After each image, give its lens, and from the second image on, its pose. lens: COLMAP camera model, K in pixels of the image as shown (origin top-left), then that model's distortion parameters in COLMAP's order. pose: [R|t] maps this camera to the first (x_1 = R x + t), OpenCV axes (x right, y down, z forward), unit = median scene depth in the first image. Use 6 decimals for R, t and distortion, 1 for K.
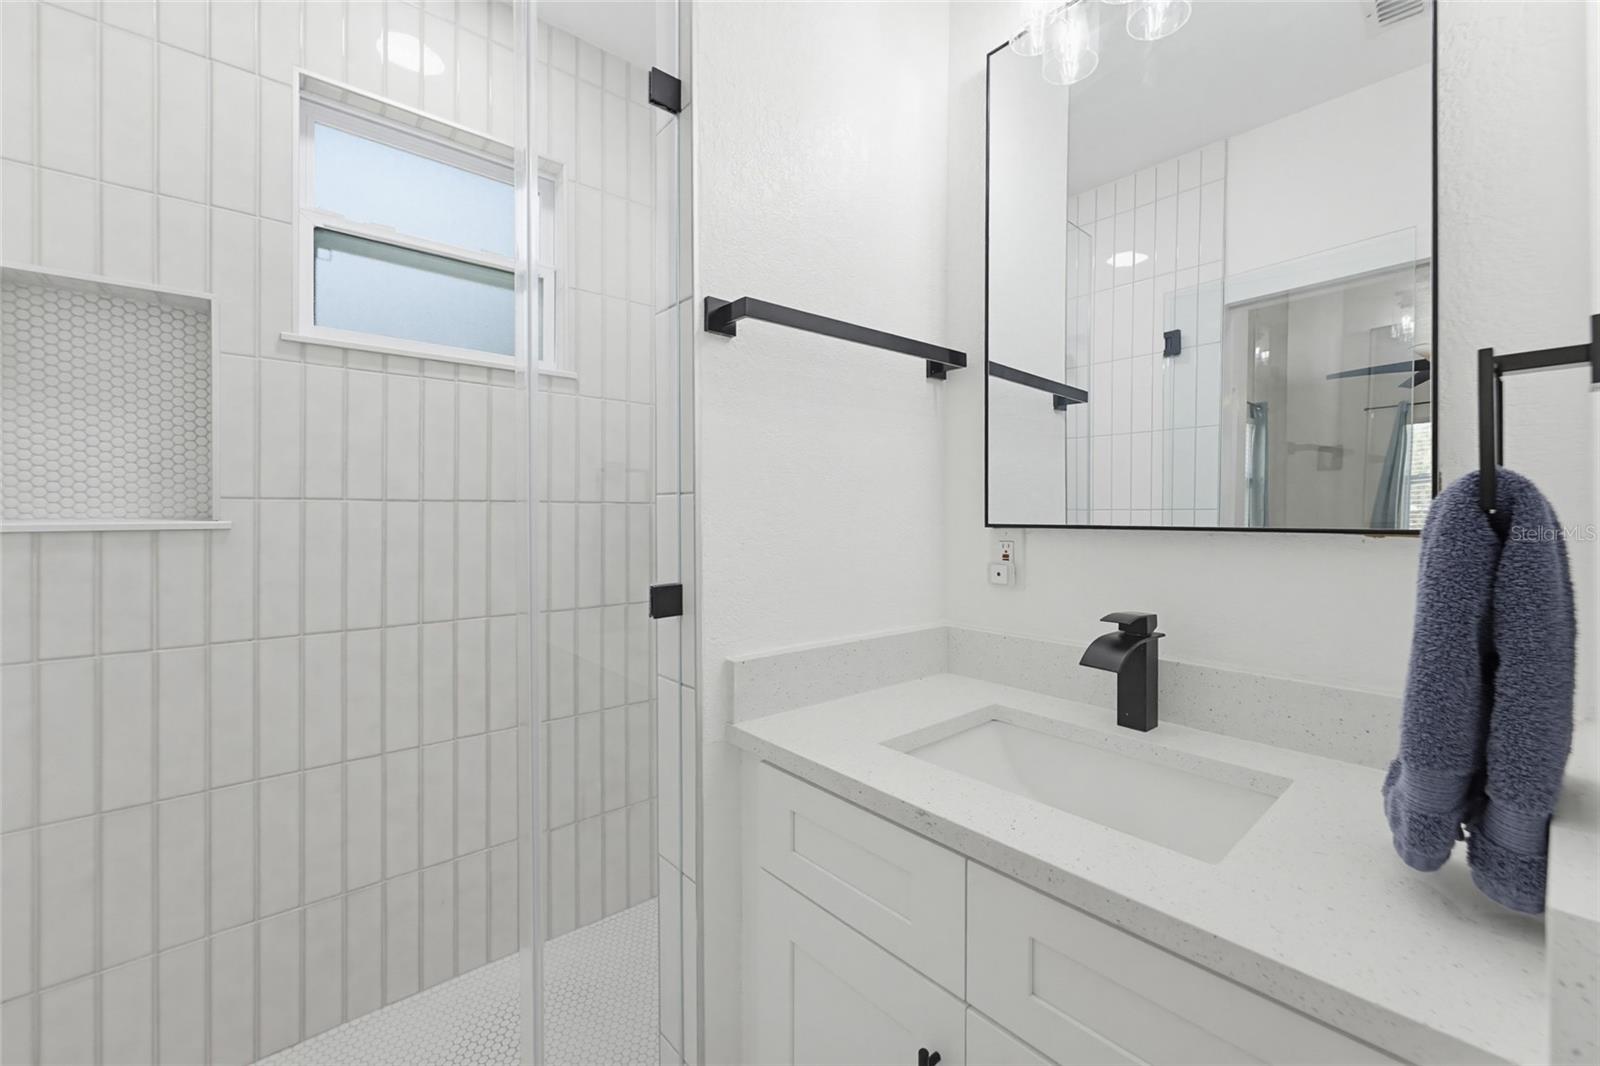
lens RADIAL K [[627.5, 0, 802.2], [0, 627.5, 517.6], [0, 0, 1]] dist [-0.001257, 0.000081]
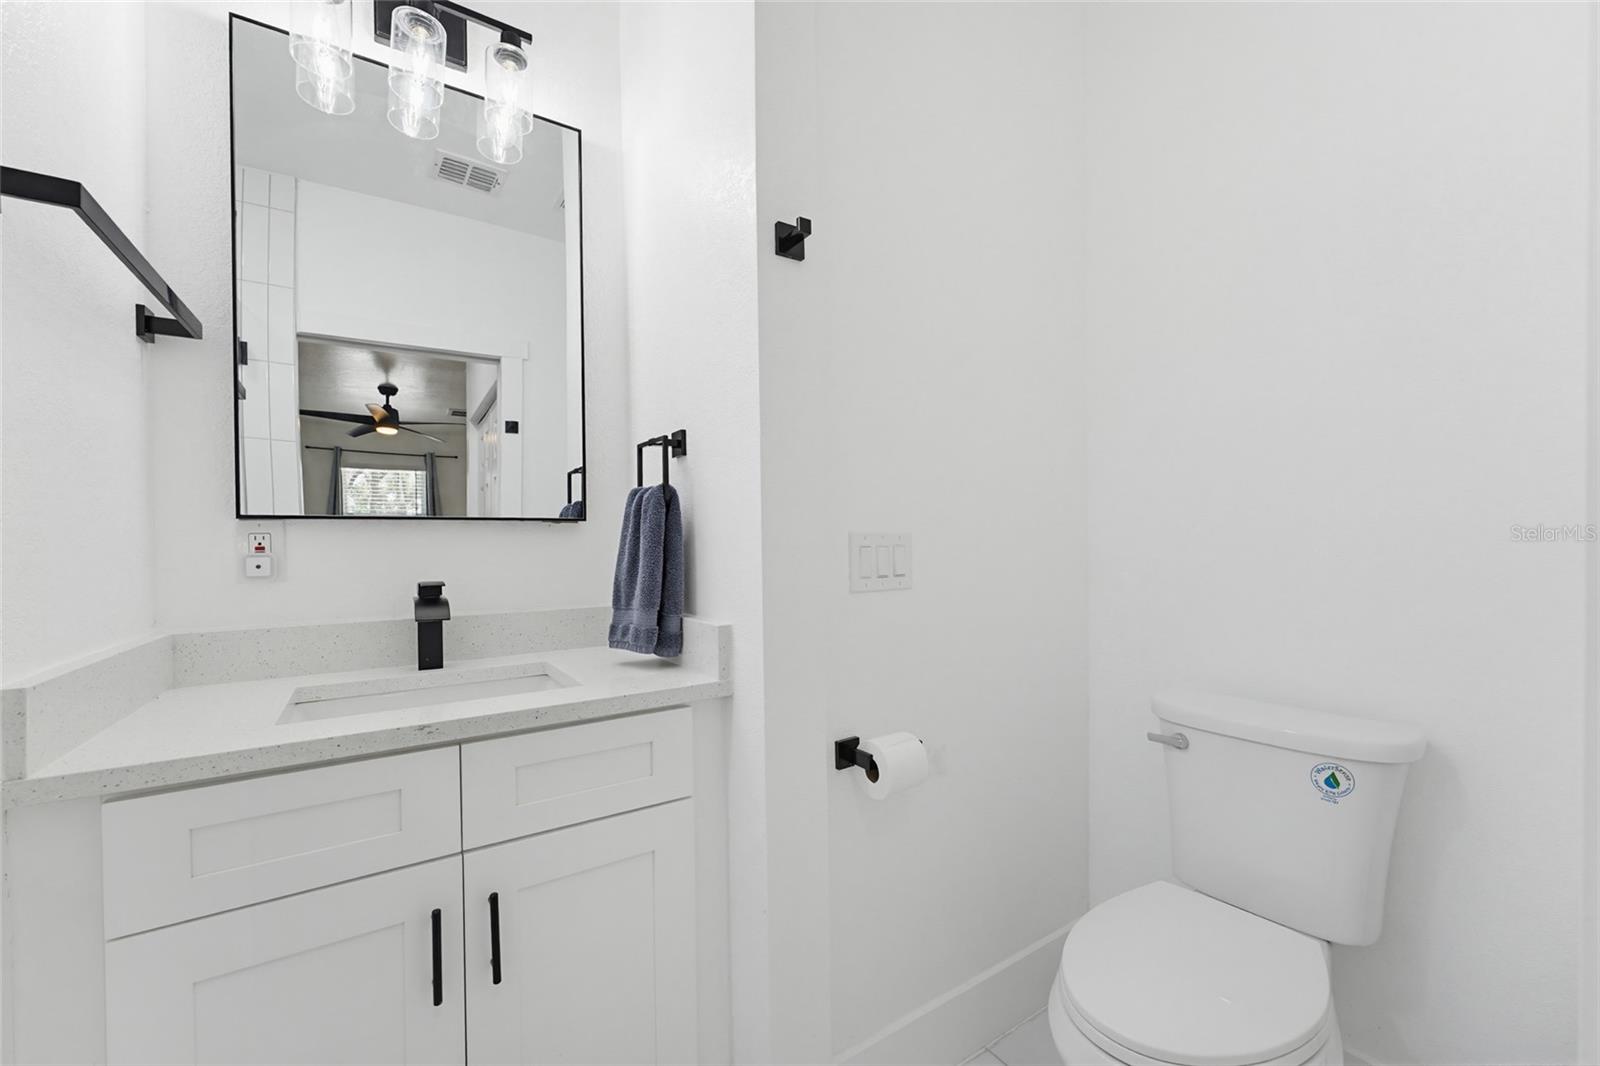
lens RADIAL K [[652.3, 0, 791.7], [0, 652.3, 524.5], [0, 0, 1]] dist [-0.002458, 0.000032]
pose [[0.182900, 0.005779, 0.983115, -0.524950], [0.009789, 0.999922, -0.007698, 0.041022], [-0.983083, 0.011032, 0.182829, 0.008647]]
